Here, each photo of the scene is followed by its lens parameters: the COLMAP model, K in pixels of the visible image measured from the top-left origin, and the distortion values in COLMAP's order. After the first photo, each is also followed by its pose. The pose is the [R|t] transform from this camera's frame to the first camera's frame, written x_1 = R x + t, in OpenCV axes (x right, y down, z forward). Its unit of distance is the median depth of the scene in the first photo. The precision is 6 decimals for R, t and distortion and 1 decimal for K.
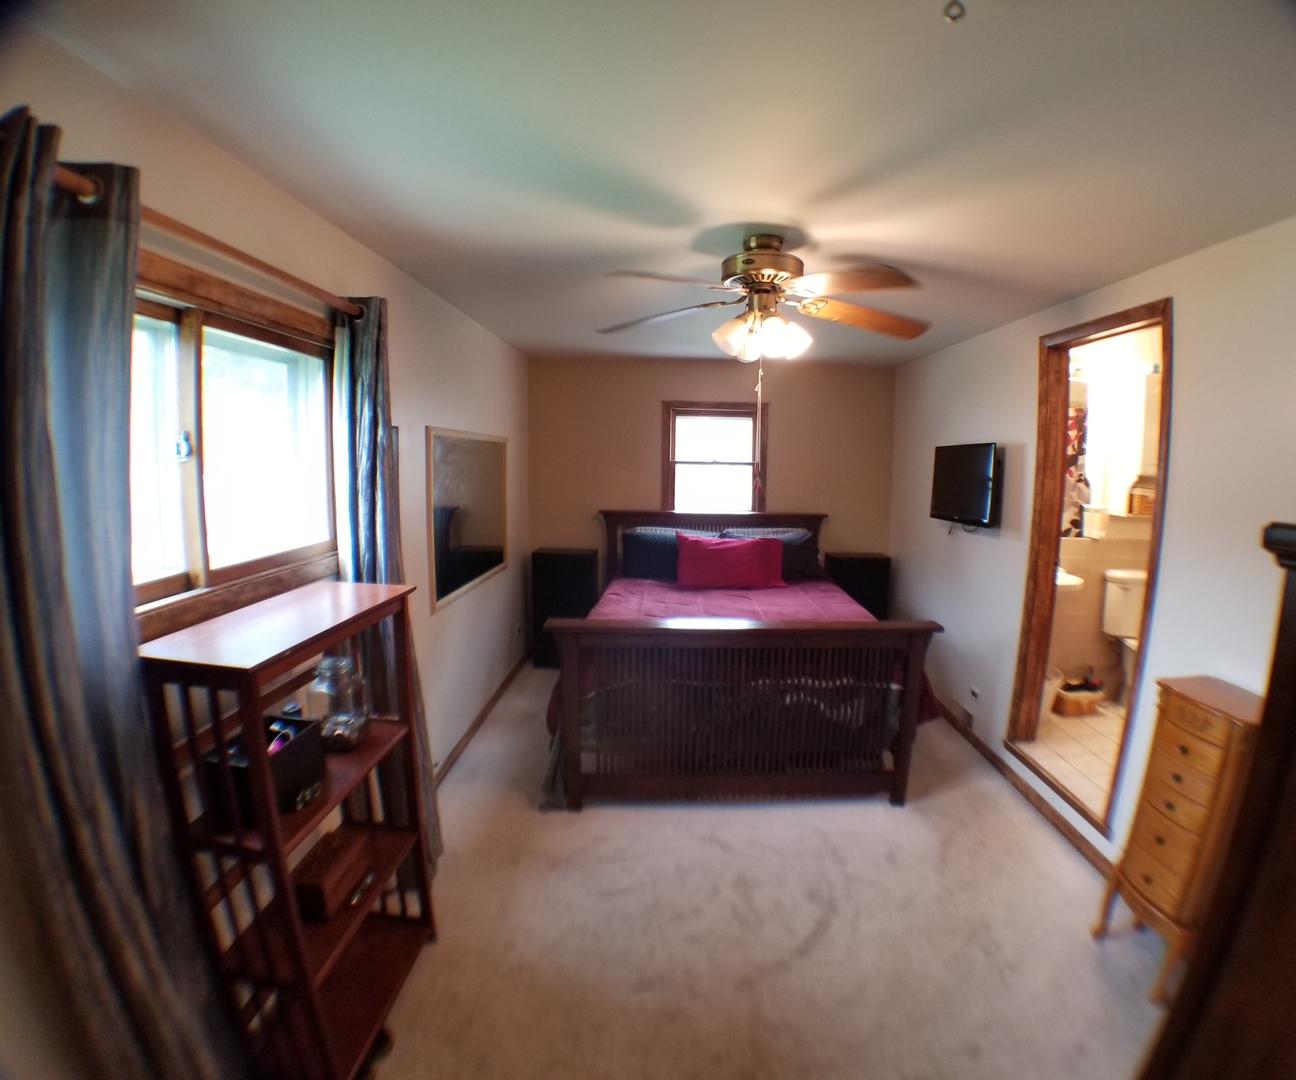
lens RADIAL K [[619.9, 0, 663.0], [0, 619.9, 539.9], [0, 0, 1]] dist [-0.157389, 0.022425]
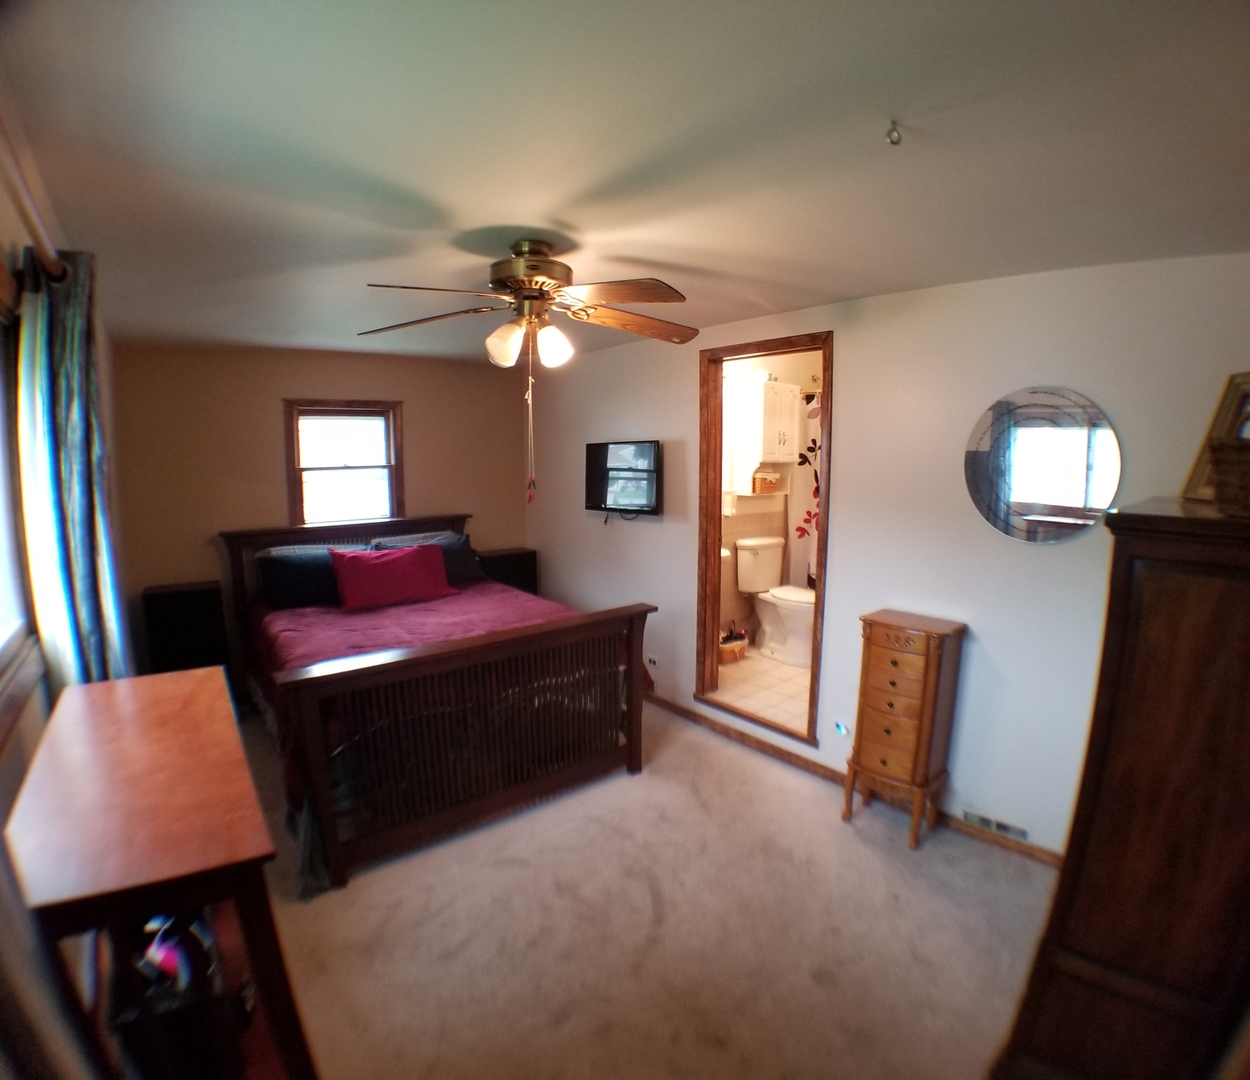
lens RADIAL K [[634.1, 0, 625.0], [0, 634.1, 540.0], [0, 0, 1]] dist [-0.170107, 0.029094]
pose [[0.772506, -0.103204, 0.626565, -0.302632], [0.096220, 0.994336, 0.045150, -0.037706], [-0.627676, 0.025410, 0.778060, 0.099649]]
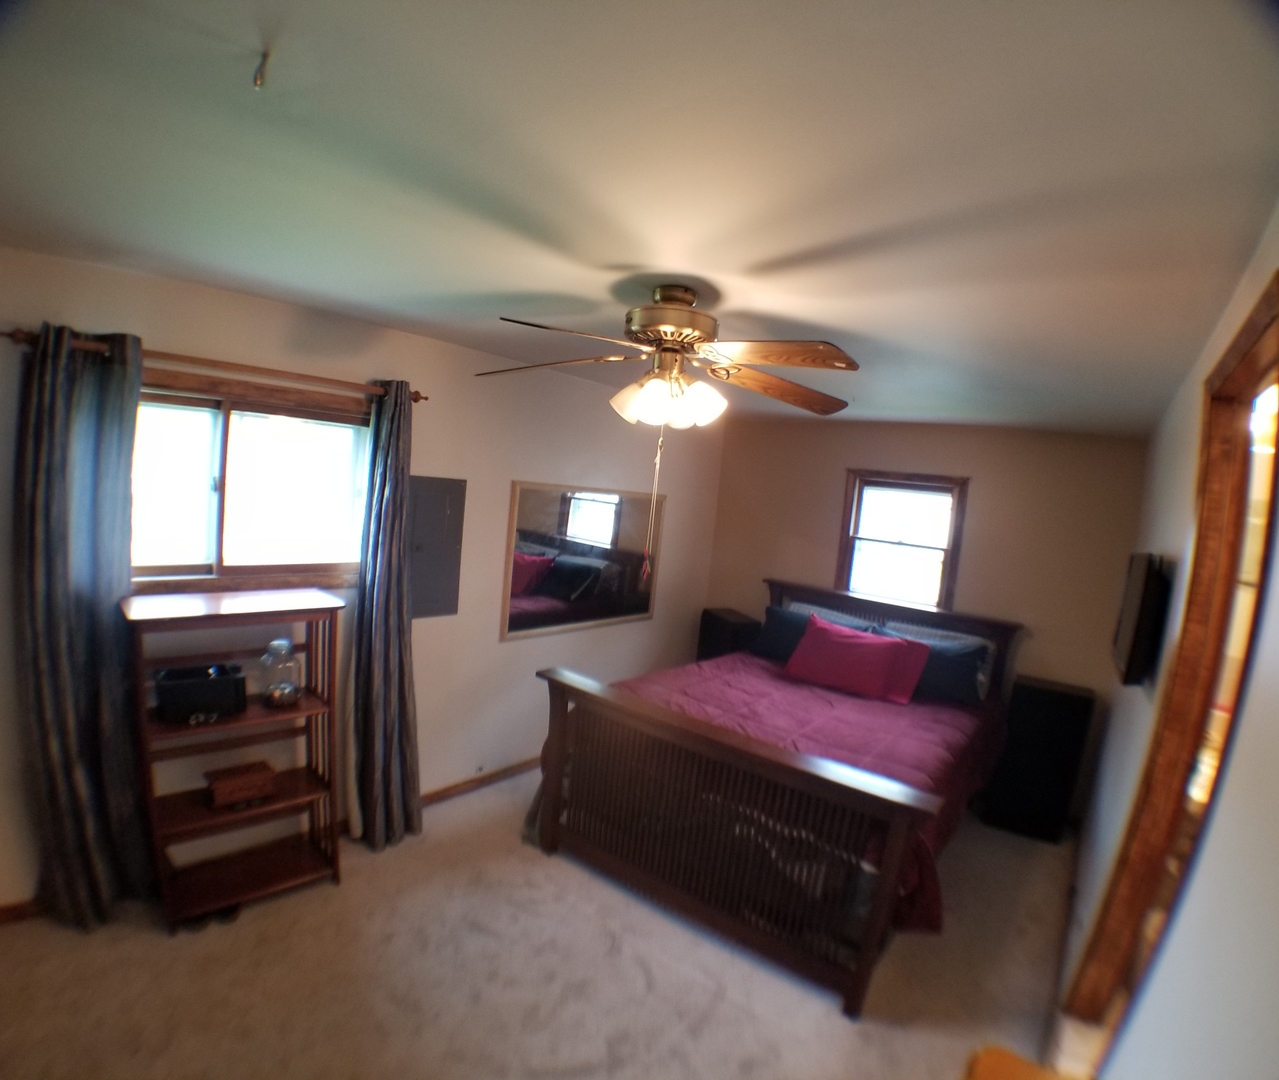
lens RADIAL K [[618.7, 0, 639.5], [0, 618.7, 540.0], [0, 0, 1]] dist [-0.178016, 0.033972]
pose [[0.775736, 0.111003, -0.621219, 0.559918], [-0.164810, 0.985880, -0.029641, -0.081547], [0.609157, 0.125376, 0.783076, 0.239578]]
